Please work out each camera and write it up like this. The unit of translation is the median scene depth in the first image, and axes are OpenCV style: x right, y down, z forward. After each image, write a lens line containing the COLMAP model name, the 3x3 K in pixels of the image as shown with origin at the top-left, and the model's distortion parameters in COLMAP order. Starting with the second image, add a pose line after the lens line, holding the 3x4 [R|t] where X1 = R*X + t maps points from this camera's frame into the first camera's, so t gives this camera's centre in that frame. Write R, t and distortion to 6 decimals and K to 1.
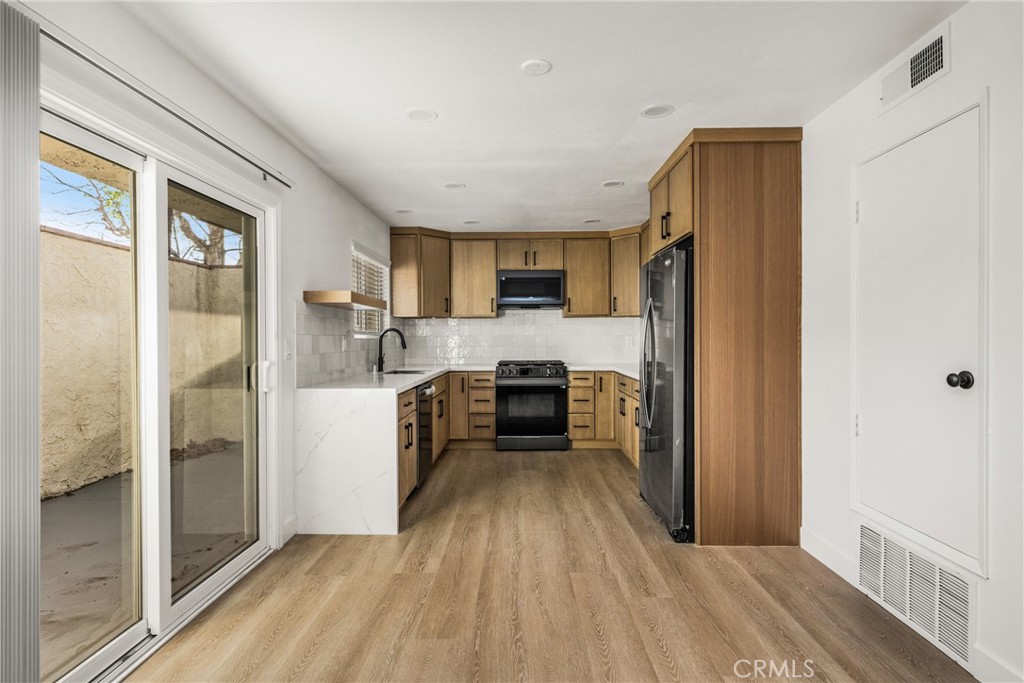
lens RADIAL K [[526.5, 0, 512.0], [0, 526.5, 341.5], [0, 0, 1]] dist [-0.000617, -0.000060]
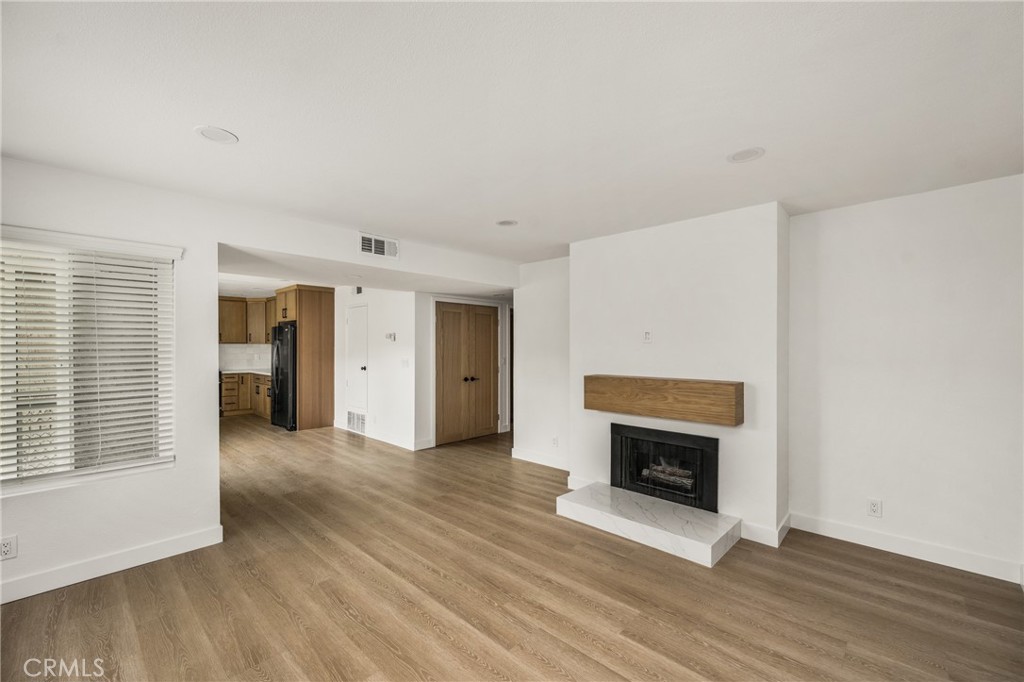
lens RADIAL K [[417.9, 0, 515.4], [0, 417.9, 351.5], [0, 0, 1]] dist [0.002288, 0.000156]
pose [[0.677983, 0.000007, 0.735077, -0.268387], [-0.002635, 0.999994, 0.002420, -0.027251], [-0.735072, -0.003577, 0.677979, -0.730893]]
